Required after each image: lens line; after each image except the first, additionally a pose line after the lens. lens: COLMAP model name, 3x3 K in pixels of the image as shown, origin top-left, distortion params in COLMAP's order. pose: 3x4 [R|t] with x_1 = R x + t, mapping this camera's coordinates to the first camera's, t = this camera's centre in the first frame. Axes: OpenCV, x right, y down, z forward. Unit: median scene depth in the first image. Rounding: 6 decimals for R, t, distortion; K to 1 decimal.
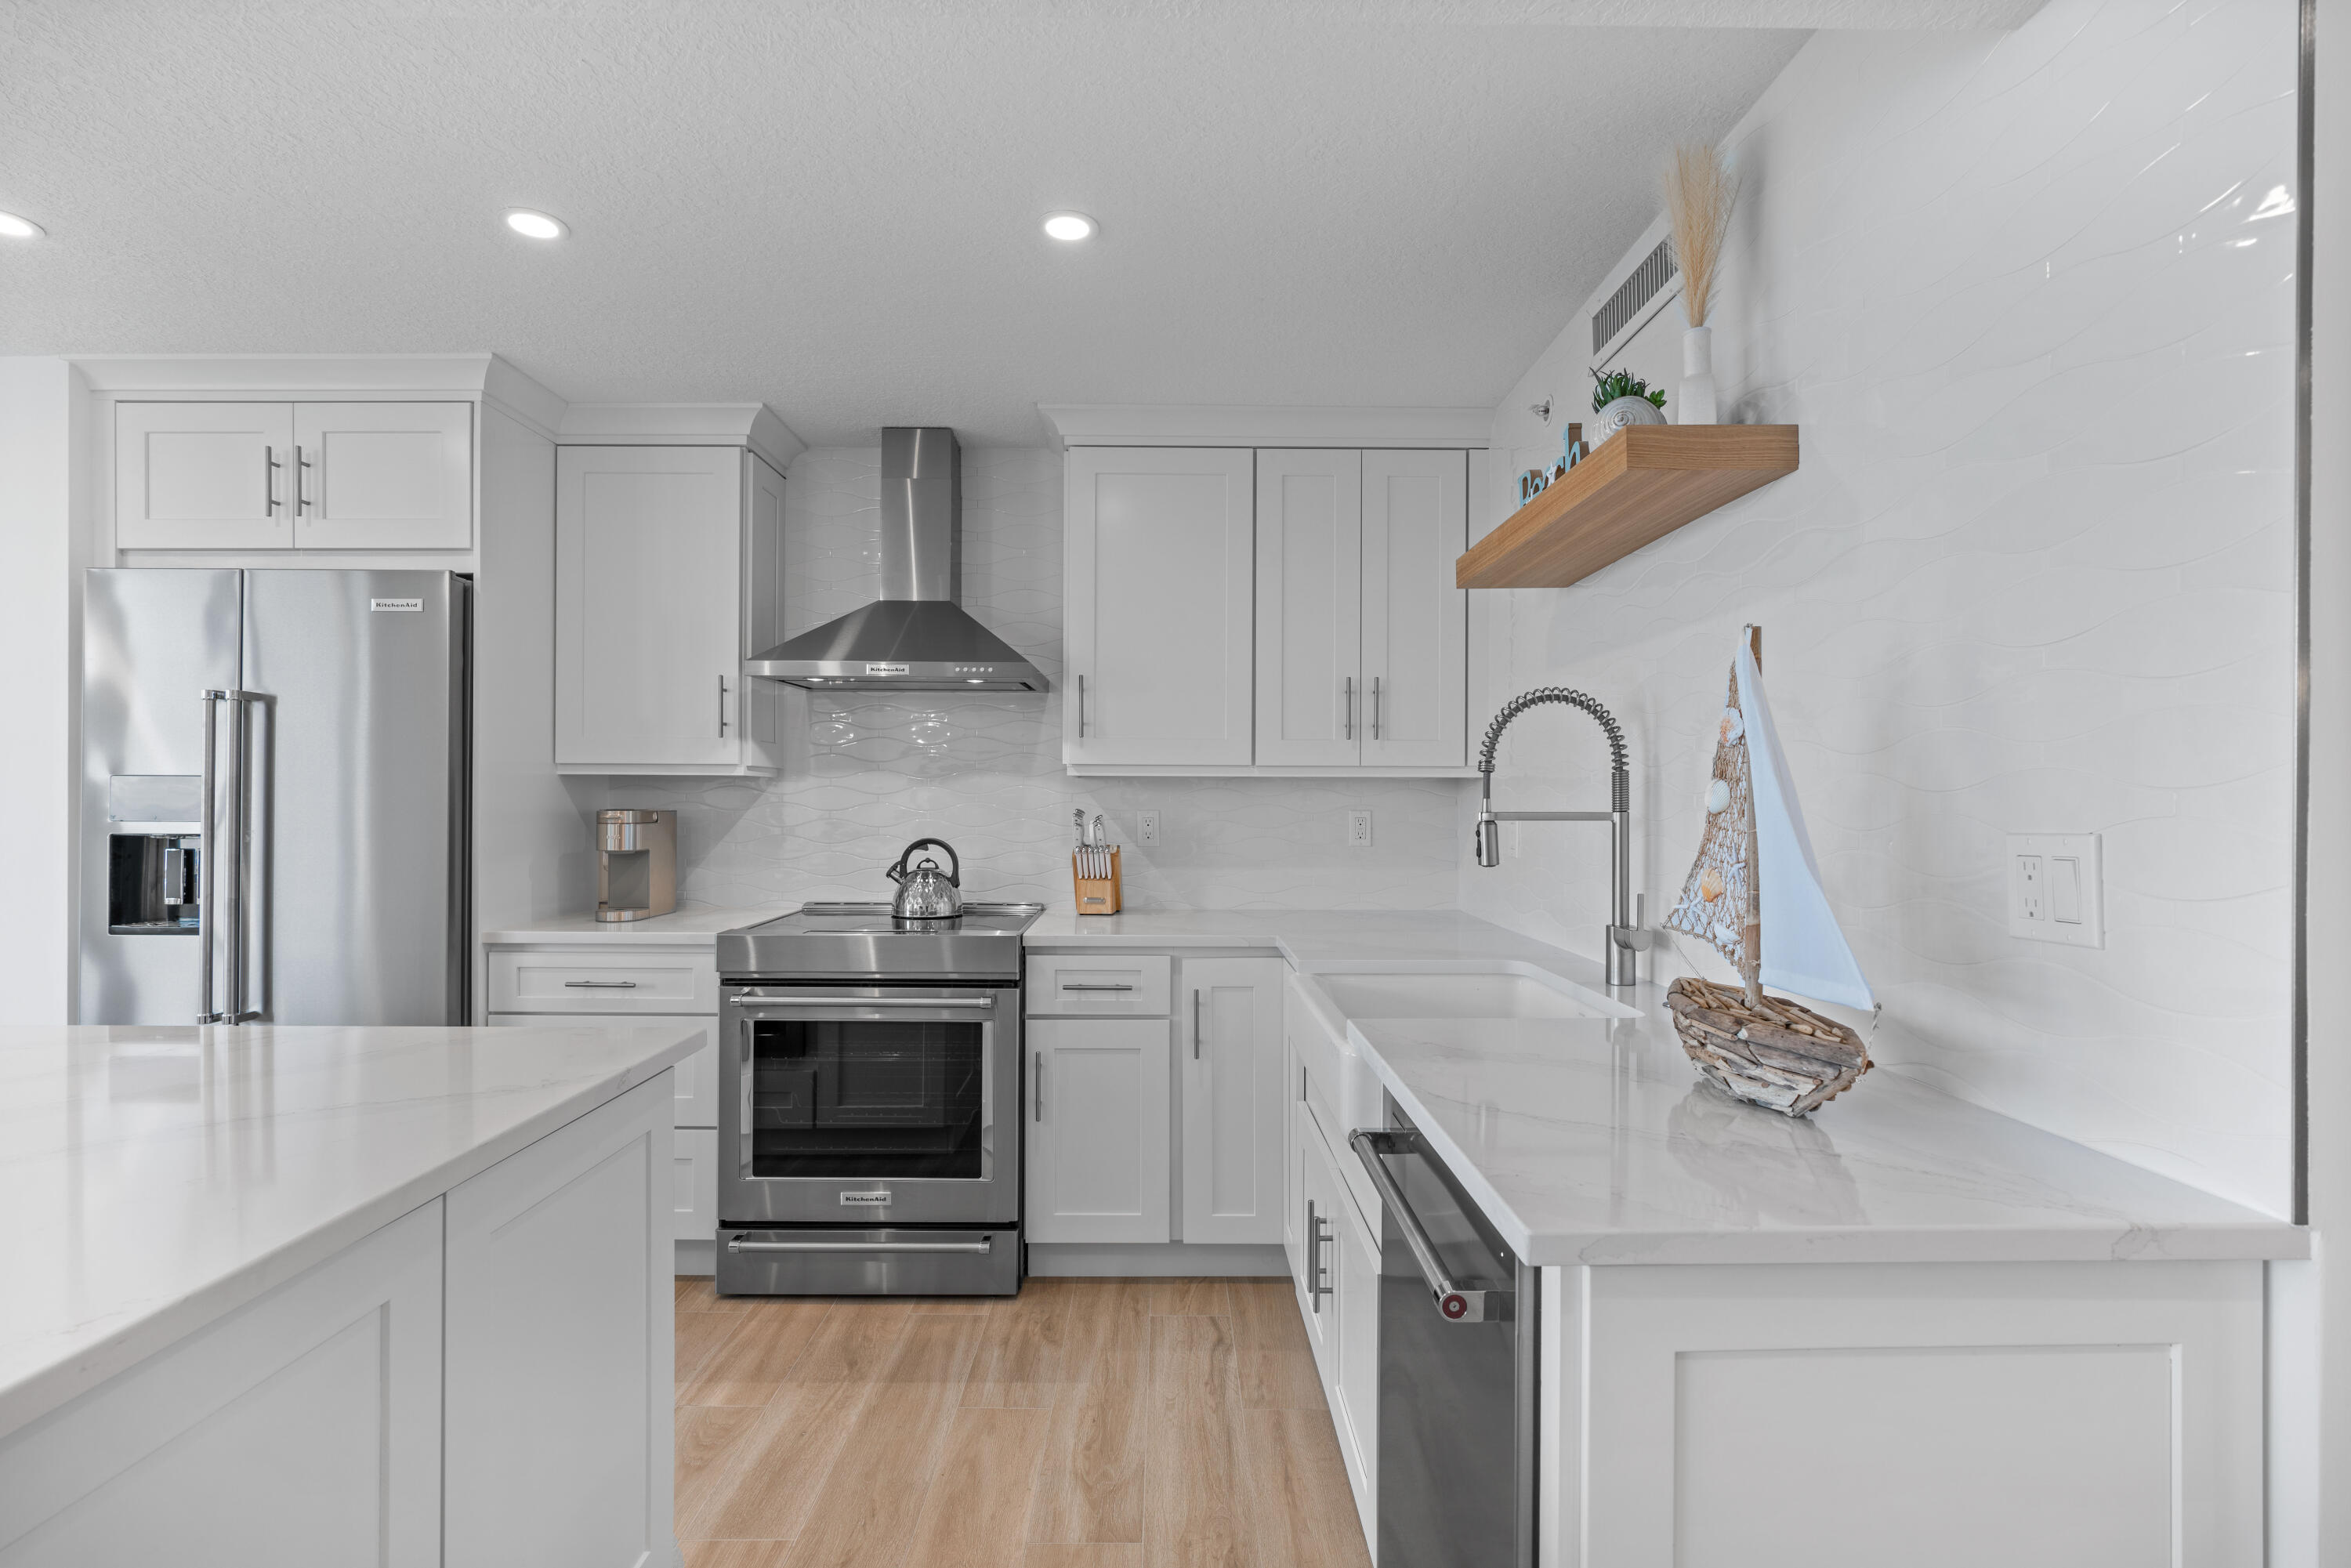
lens RADIAL K [[1102.0, 0, 1187.7], [0, 1102.0, 797.1], [0, 0, 1]] dist [-0.009923, 0.003430]
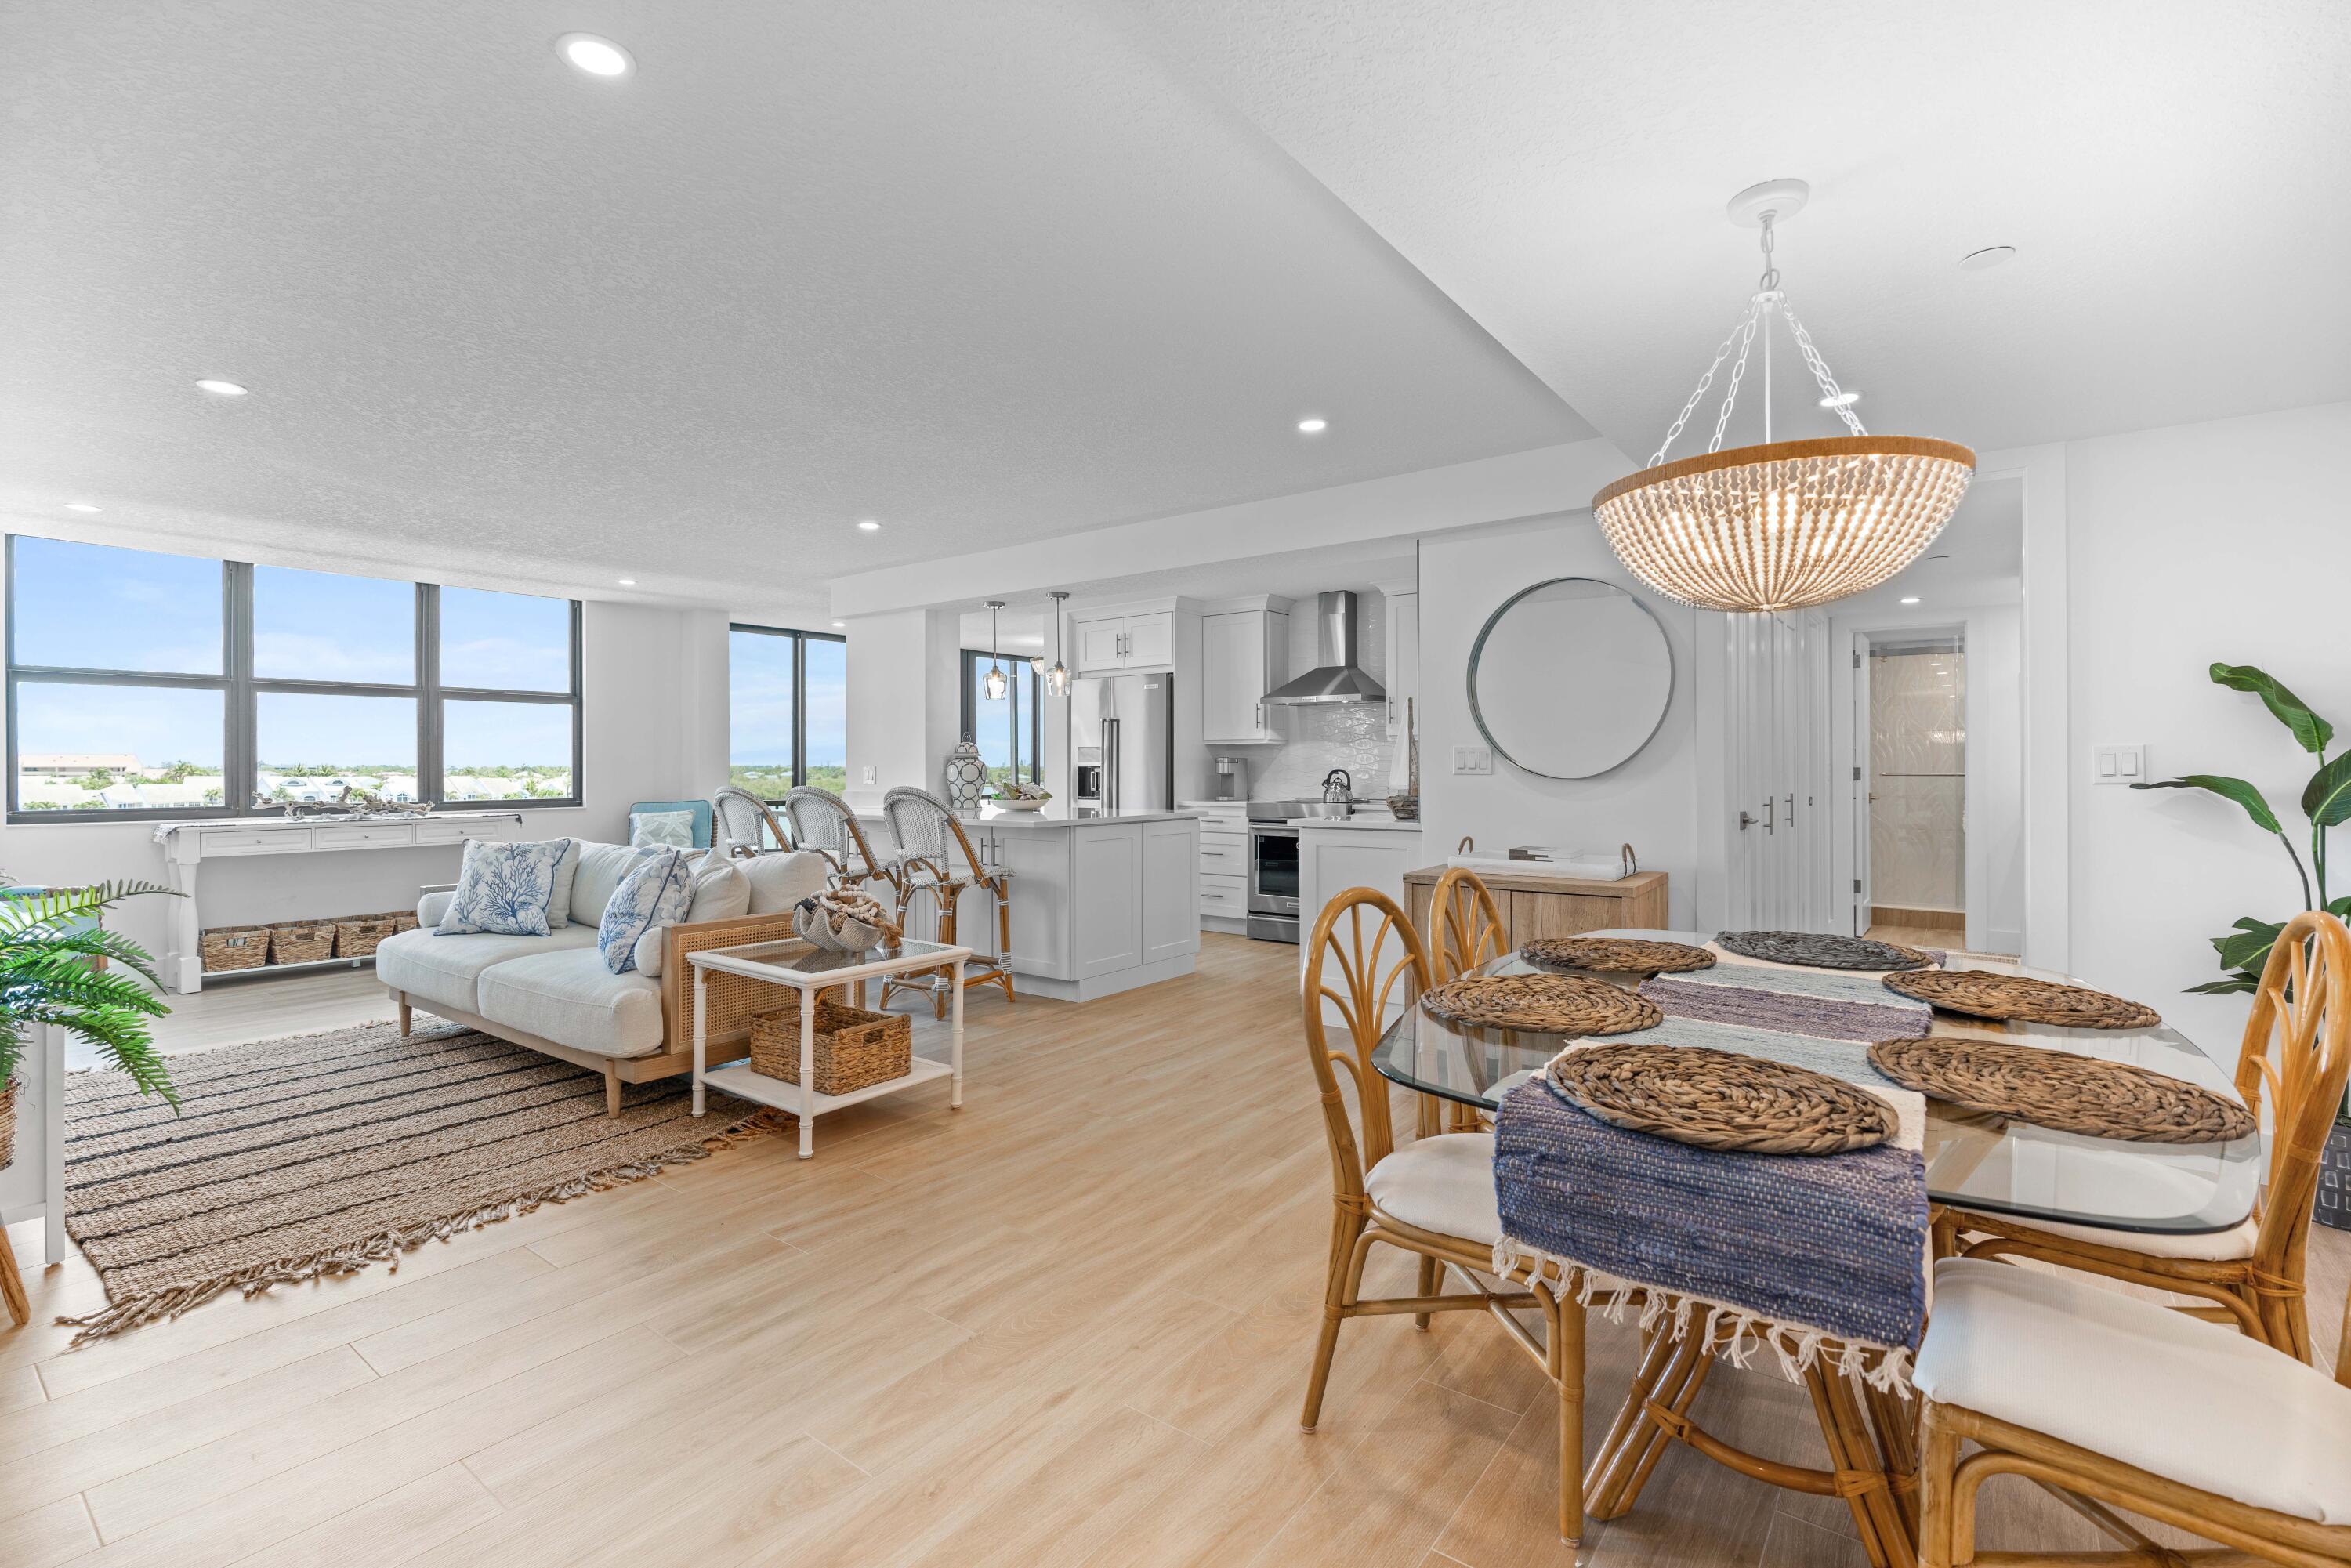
lens RADIAL K [[1057.6, 0, 1161.0], [0, 1057.6, 763.5], [0, 0, 1]] dist [-0.004666, 0.002578]
pose [[0.789698, -0.008214, -0.613441, 0.984335], [0.005496, 0.999965, -0.006314, 0.044460], [0.613472, 0.001615, 0.789715, -1.156969]]
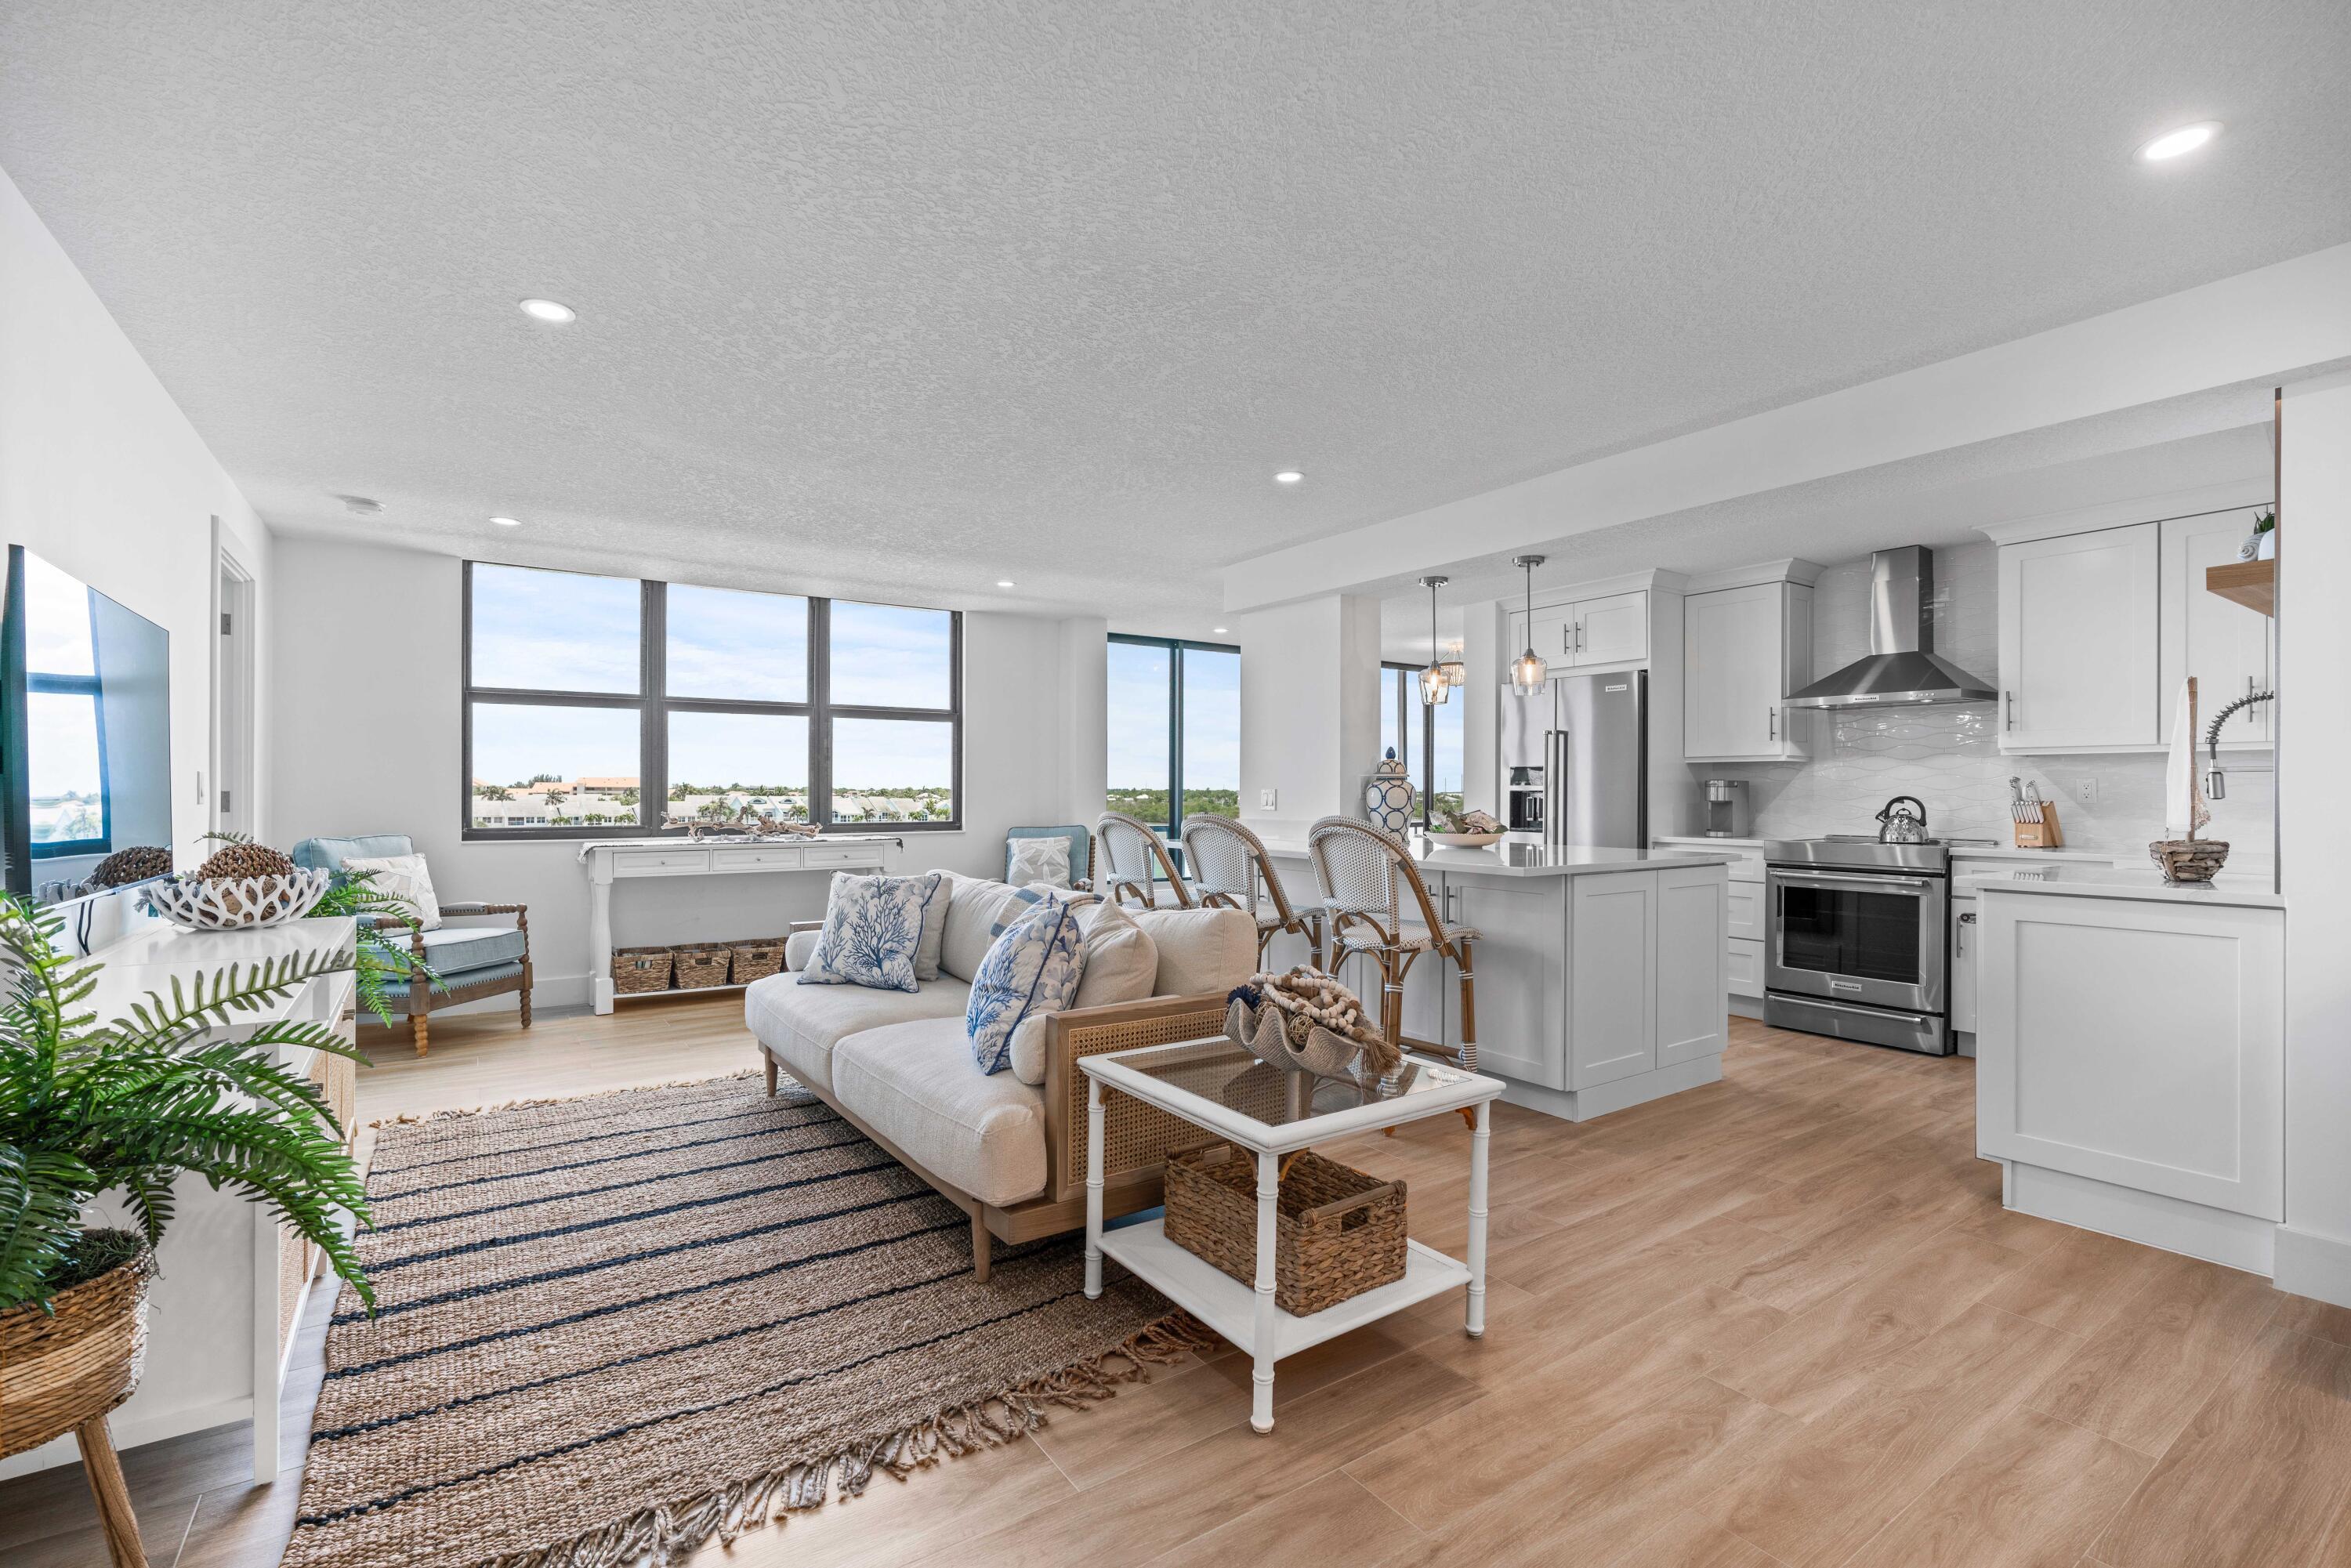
lens RADIAL K [[1057.6, 0, 1167.9], [0, 1057.6, 784.2], [0, 0, 1]] dist [-0.004666, 0.002578]
pose [[0.559711, -0.007973, -0.828649, 0.540994], [-0.001457, 0.999943, -0.010605, 0.044651], [0.828686, 0.007143, 0.559667, -0.942727]]
